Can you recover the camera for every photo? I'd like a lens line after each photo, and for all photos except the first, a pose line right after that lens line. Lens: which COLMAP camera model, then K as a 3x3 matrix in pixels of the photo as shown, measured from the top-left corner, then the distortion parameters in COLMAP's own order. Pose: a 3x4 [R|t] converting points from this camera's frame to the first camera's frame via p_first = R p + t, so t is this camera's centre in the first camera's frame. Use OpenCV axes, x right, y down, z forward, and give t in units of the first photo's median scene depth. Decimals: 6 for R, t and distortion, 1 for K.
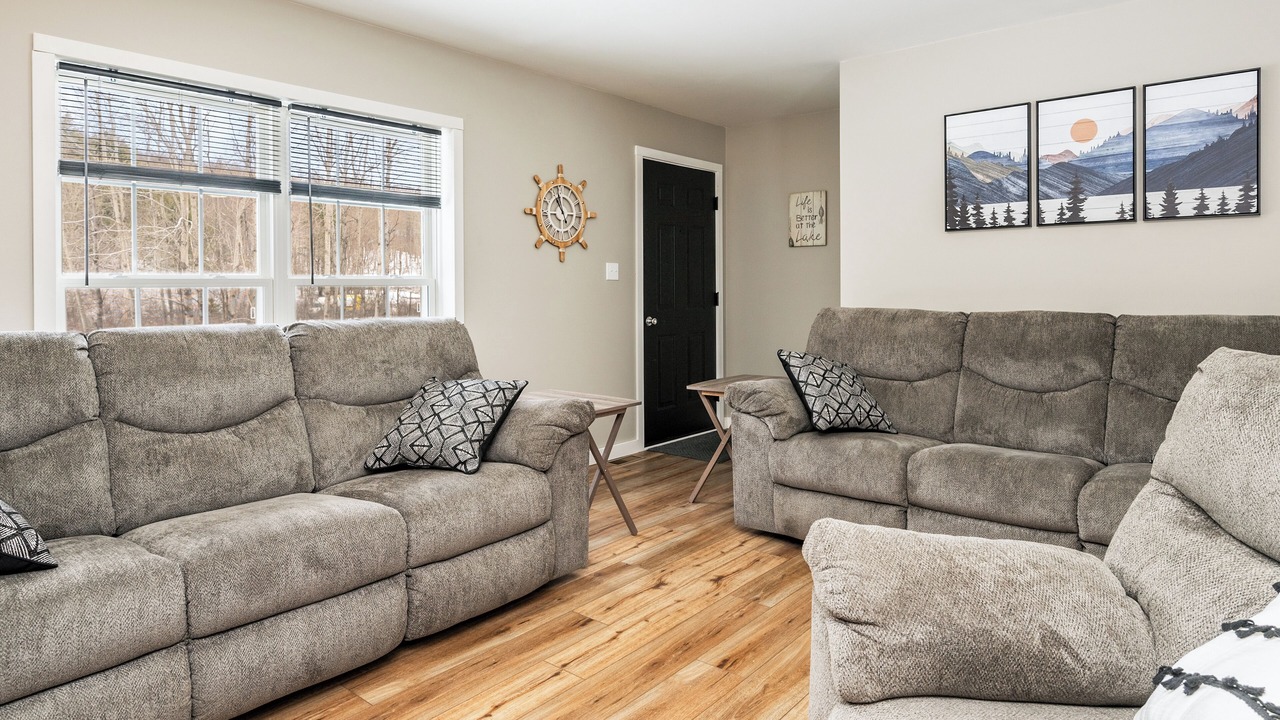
lens RADIAL K [[739.7, 0, 646.0], [0, 739.7, 295.6], [0, 0, 1]] dist [0.002110, 0.000152]
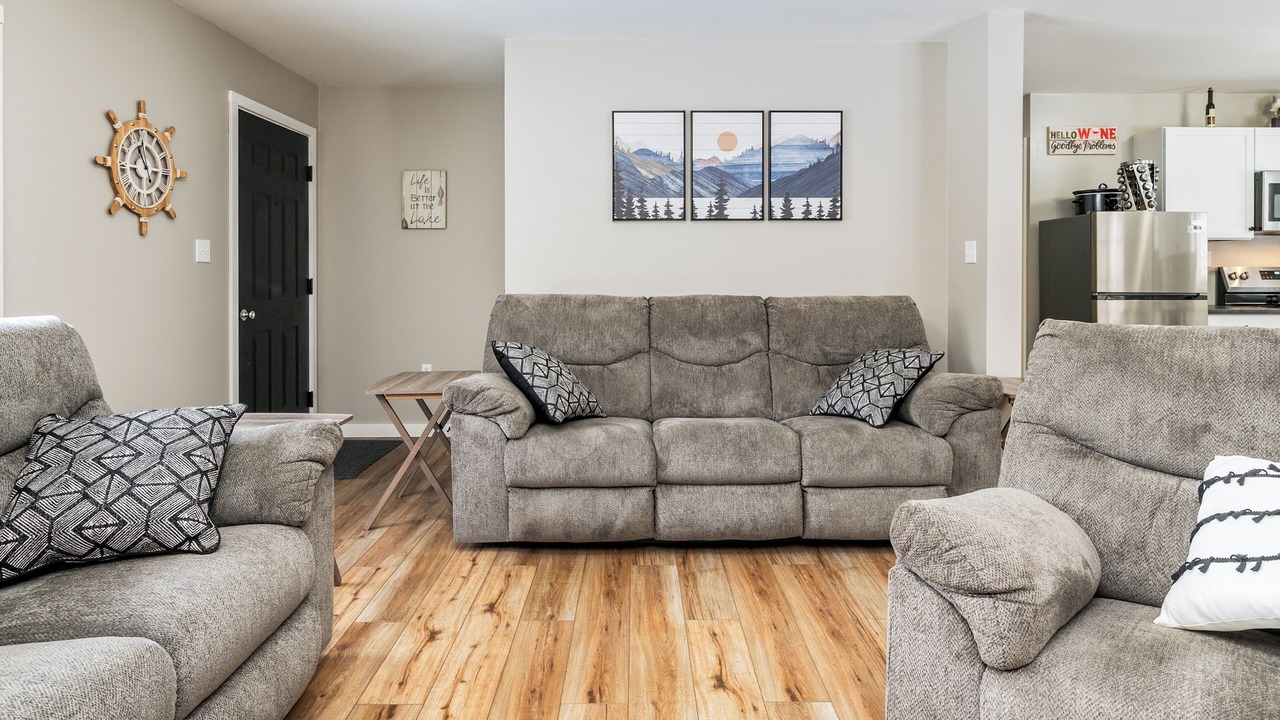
lens RADIAL K [[742.5, 0, 637.7], [0, 742.5, 278.4], [0, 0, 1]] dist [0.002540, 0.000464]
pose [[0.768179, 0.000375, 0.640235, -0.287138], [0.002765, 0.999989, -0.003904, -0.000434], [-0.640229, 0.004769, 0.768169, 0.188735]]
